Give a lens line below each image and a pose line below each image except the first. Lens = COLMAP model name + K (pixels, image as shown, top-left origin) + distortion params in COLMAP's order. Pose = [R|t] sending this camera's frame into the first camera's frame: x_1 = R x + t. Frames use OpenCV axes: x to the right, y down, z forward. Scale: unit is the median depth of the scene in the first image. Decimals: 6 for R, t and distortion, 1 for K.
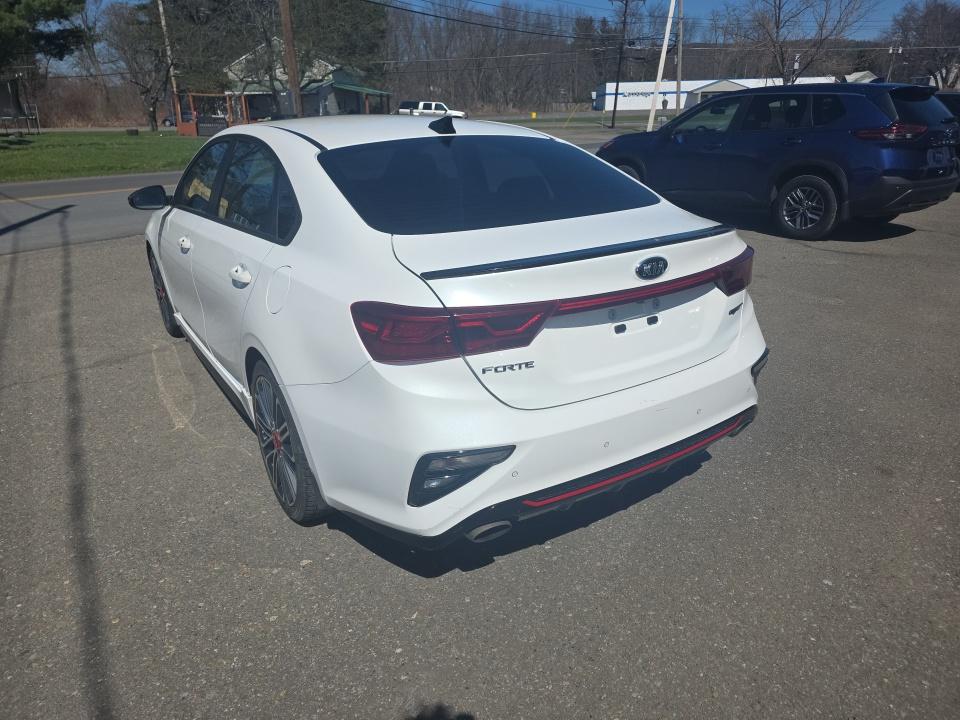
lens RADIAL K [[698.9, 0, 504.2], [0, 698.9, 358.0], [0, 0, 1]] dist [0.053423, -0.064271]
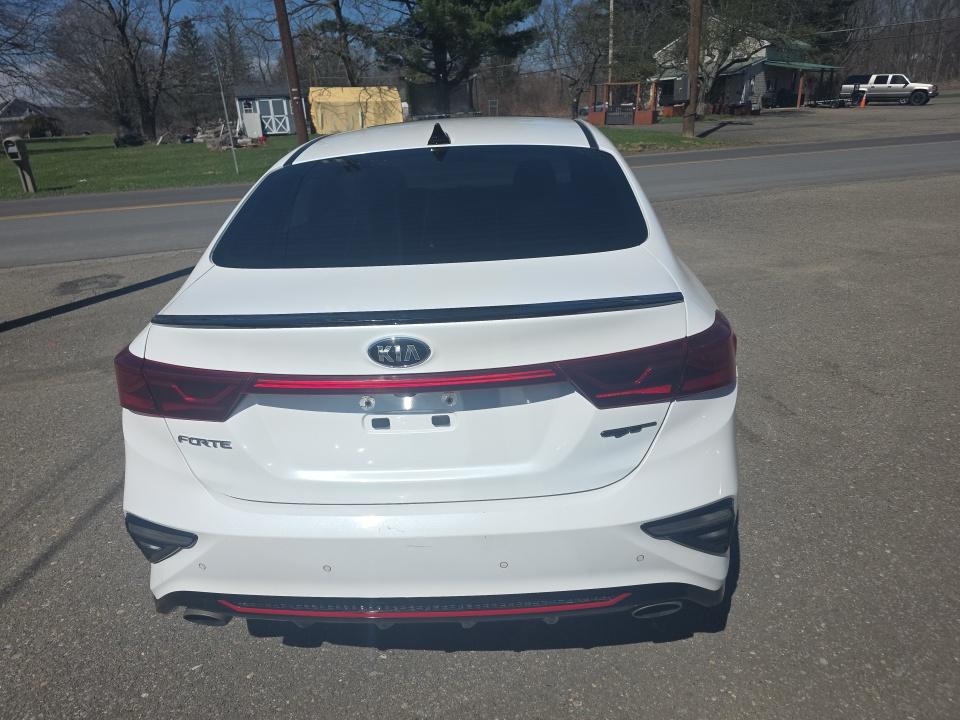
lens RADIAL K [[698.9, 0, 504.2], [0, 698.9, 358.0], [0, 0, 1]] dist [0.053423, -0.064271]
pose [[0.786425, 0.179416, -0.591055, 0.612452], [-0.163052, 0.983244, 0.081518, -0.169249], [0.595777, 0.032265, 0.802502, 0.418373]]
